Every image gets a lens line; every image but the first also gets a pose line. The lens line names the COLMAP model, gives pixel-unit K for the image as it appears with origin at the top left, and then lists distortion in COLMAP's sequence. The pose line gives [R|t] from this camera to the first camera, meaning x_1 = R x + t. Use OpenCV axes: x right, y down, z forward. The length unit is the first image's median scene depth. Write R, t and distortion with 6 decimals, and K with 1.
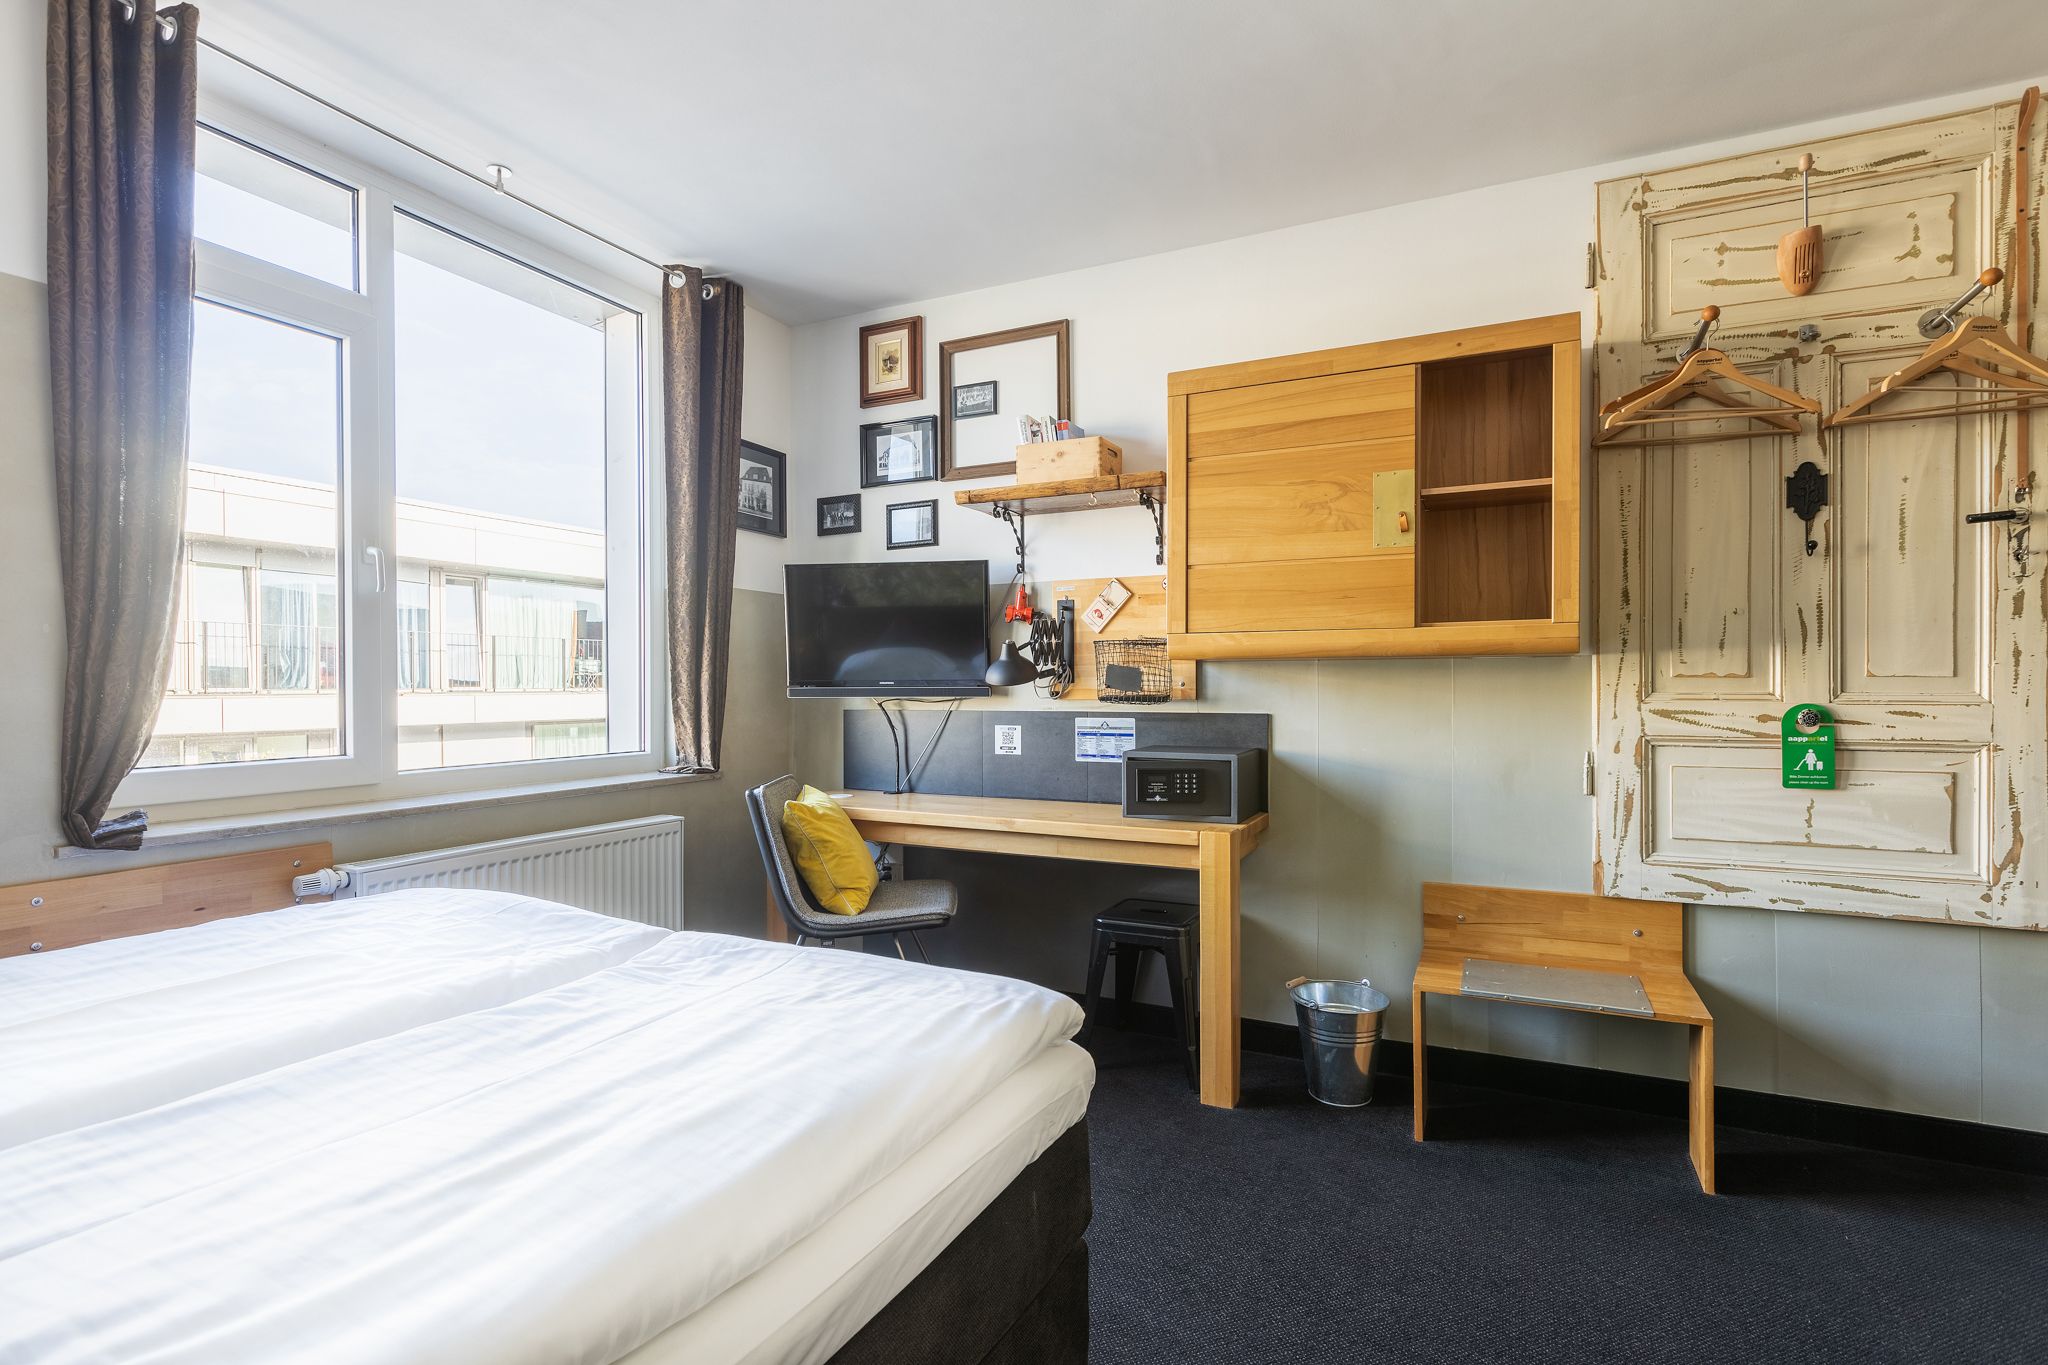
lens RADIAL K [[960.3, 0, 1031.8], [0, 960.3, 682.9], [0, 0, 1]] dist [0.000933, 0.000054]
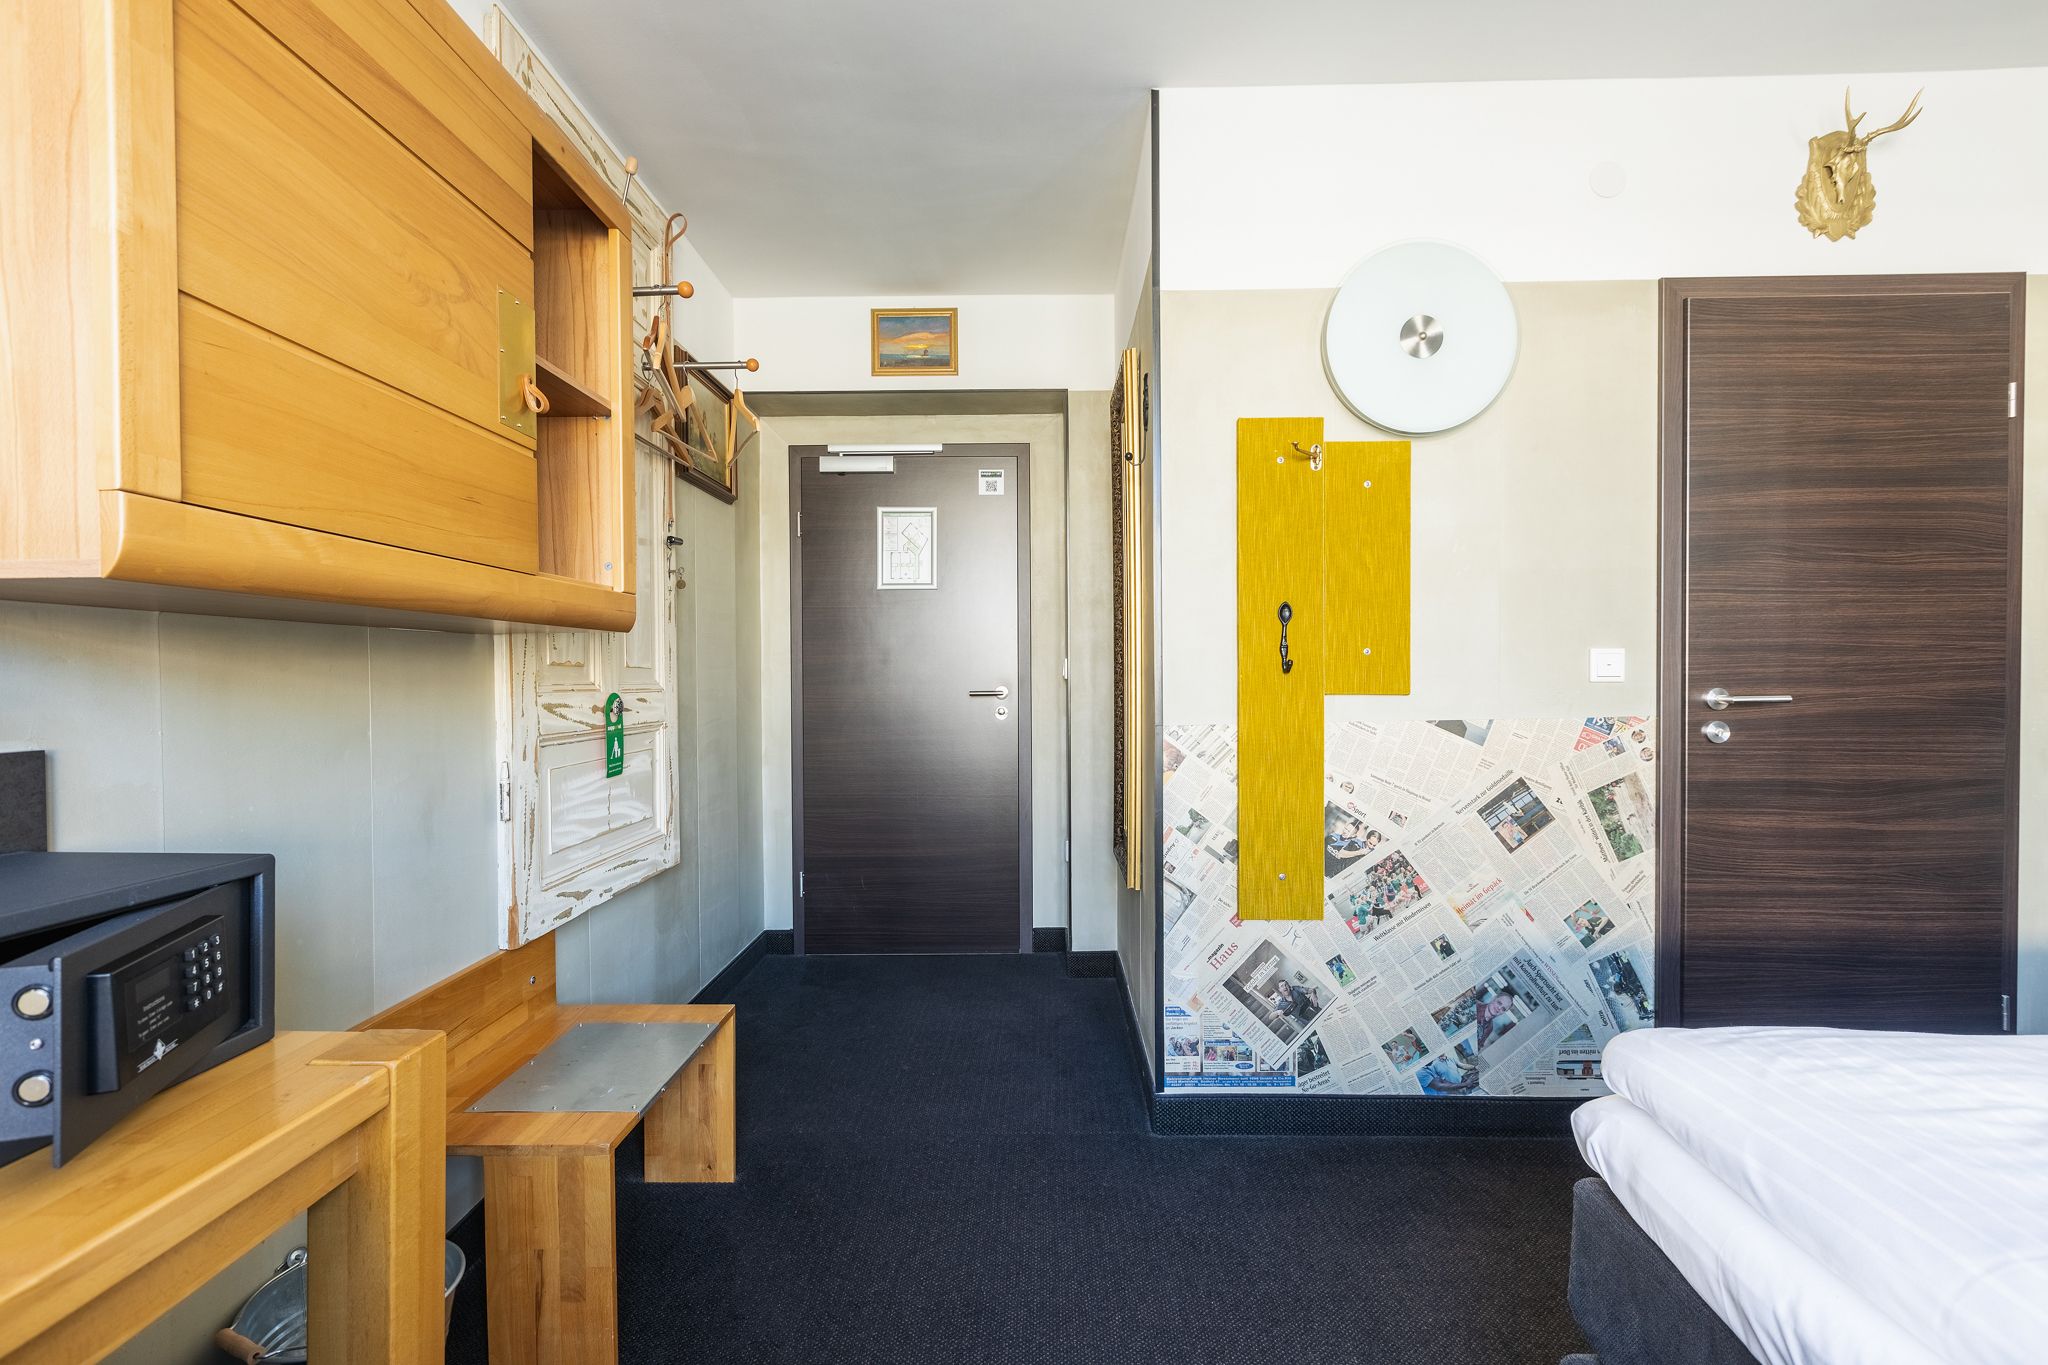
lens RADIAL K [[953.4, 0, 1015.6], [0, 953.4, 692.7], [0, 0, 1]] dist [0.013397, 0.000300]
pose [[-0.431969, -0.010765, 0.901824, -0.270761], [0.002788, 0.999908, 0.013271, 0.008440], [-0.901884, 0.008247, -0.431899, 0.977331]]
